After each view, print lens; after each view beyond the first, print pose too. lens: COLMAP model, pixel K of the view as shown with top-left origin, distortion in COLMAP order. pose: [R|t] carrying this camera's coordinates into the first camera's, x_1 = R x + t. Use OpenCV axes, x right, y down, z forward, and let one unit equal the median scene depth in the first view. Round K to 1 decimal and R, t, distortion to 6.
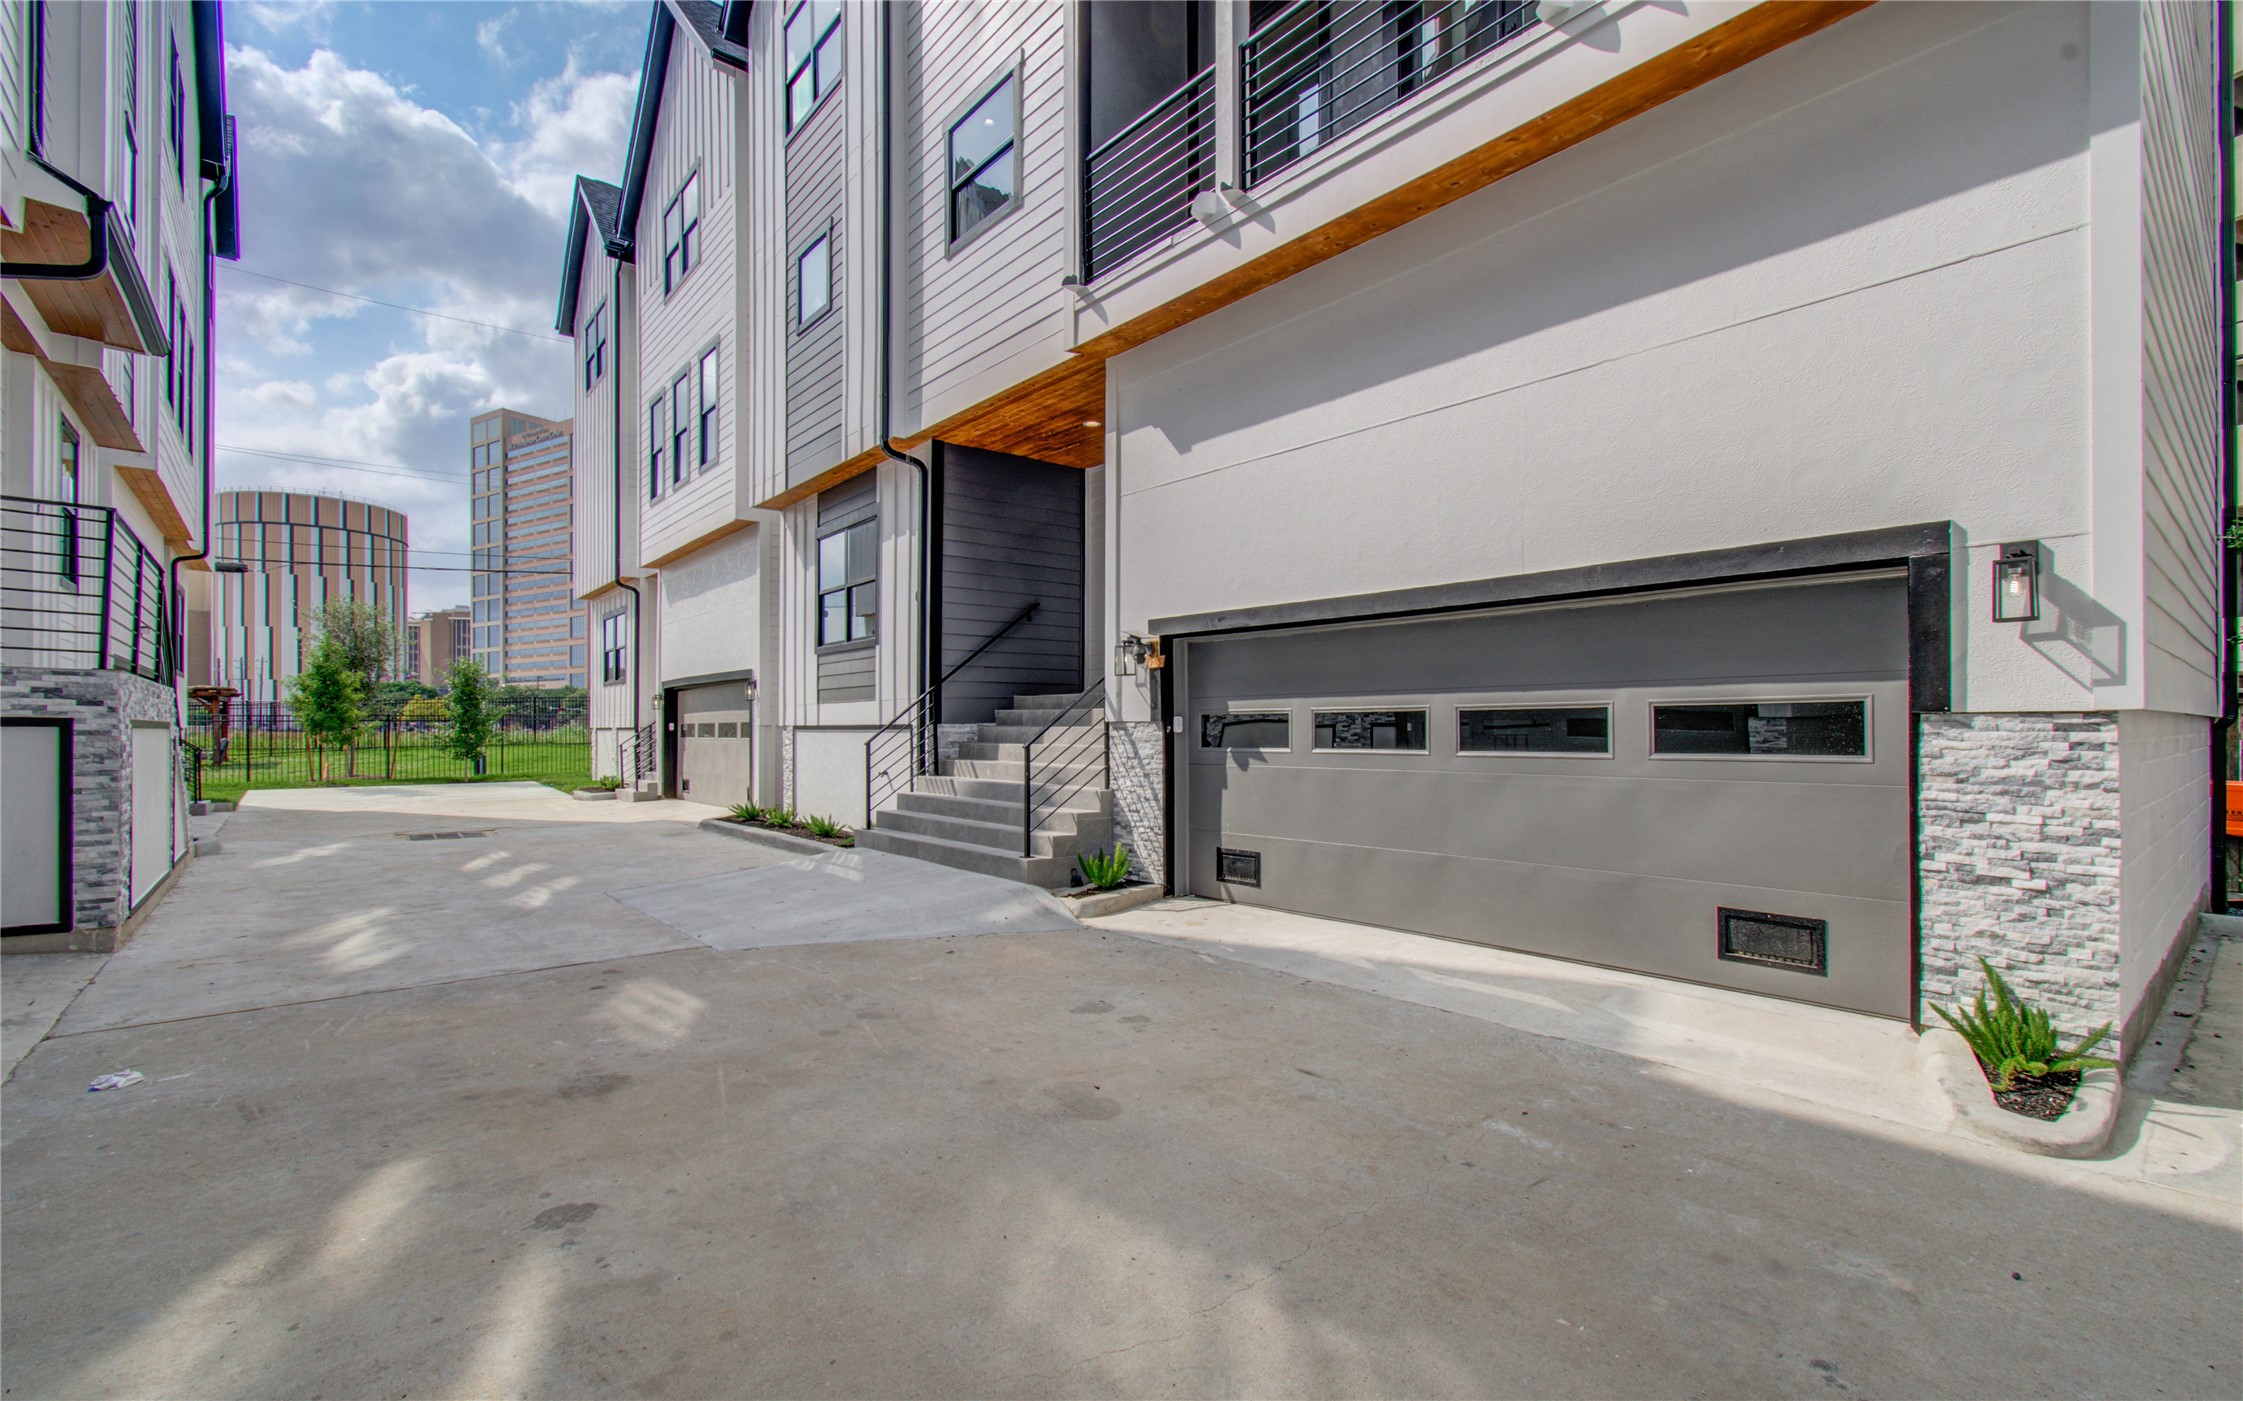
lens RADIAL K [[978.3, 0, 1123.0], [0, 978.3, 707.9], [0, 0, 1]] dist [0.004684, 0.000203]
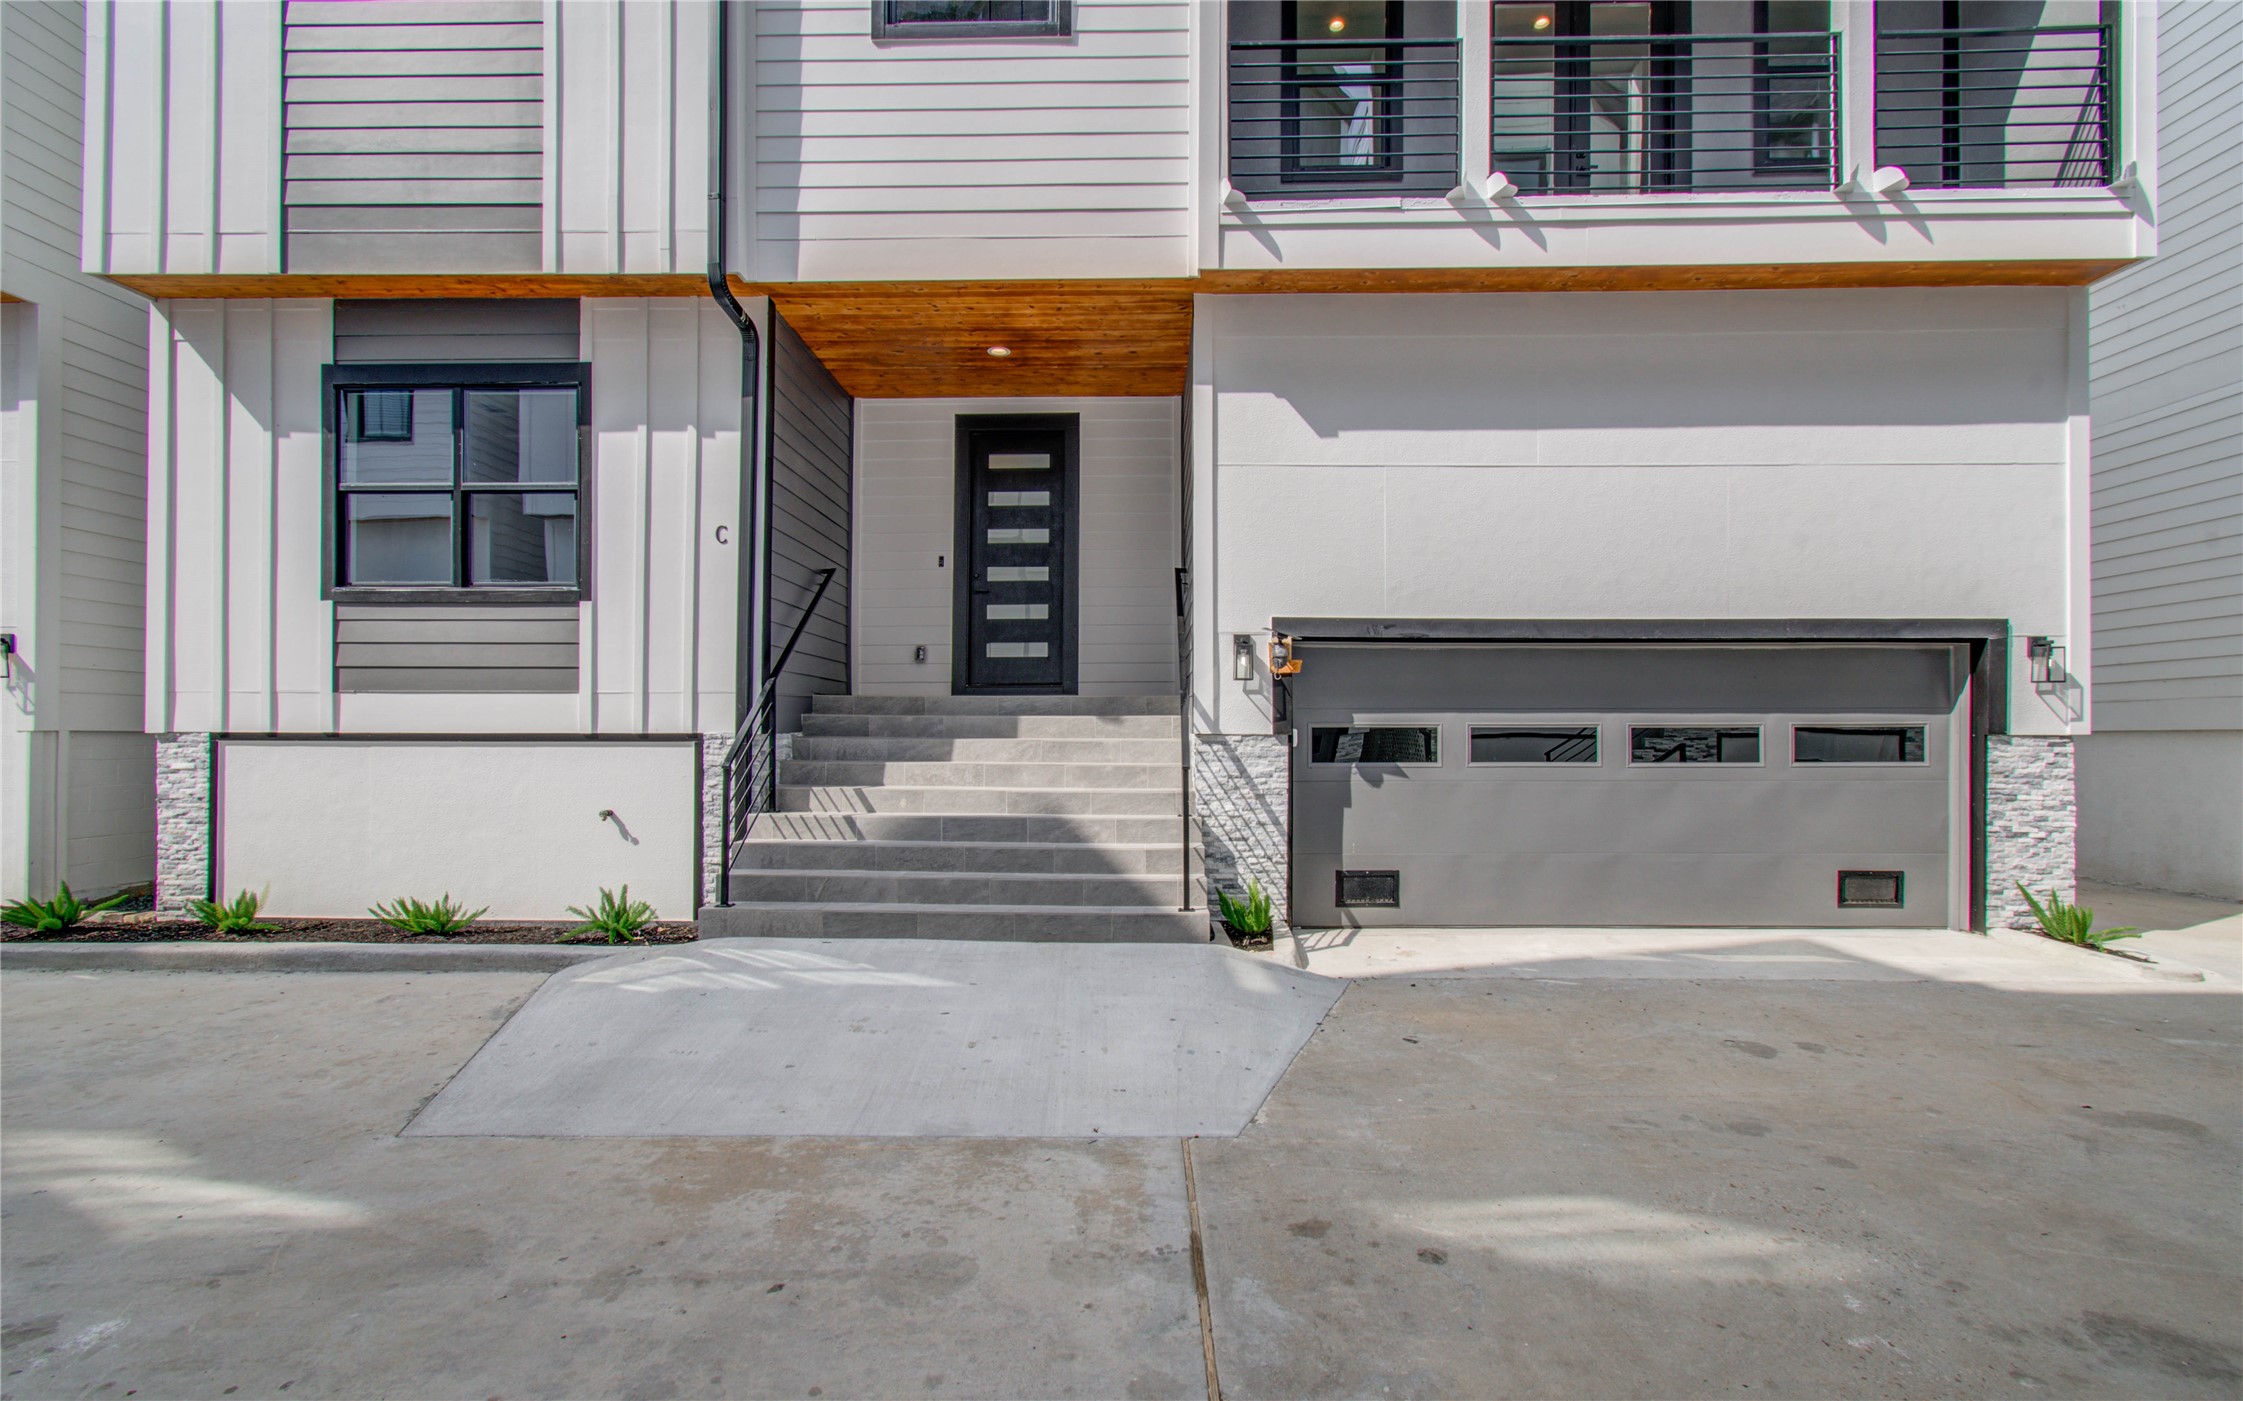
lens RADIAL K [[946.6, 0, 1122.3], [0, 946.6, 726.7], [0, 0, 1]] dist [0.009816, -0.005085]
pose [[0.660013, 0.015367, 0.751097, -0.902579], [-0.019349, 0.999807, -0.003453, 0.016450], [-0.751005, -0.012254, 0.660183, 0.712155]]
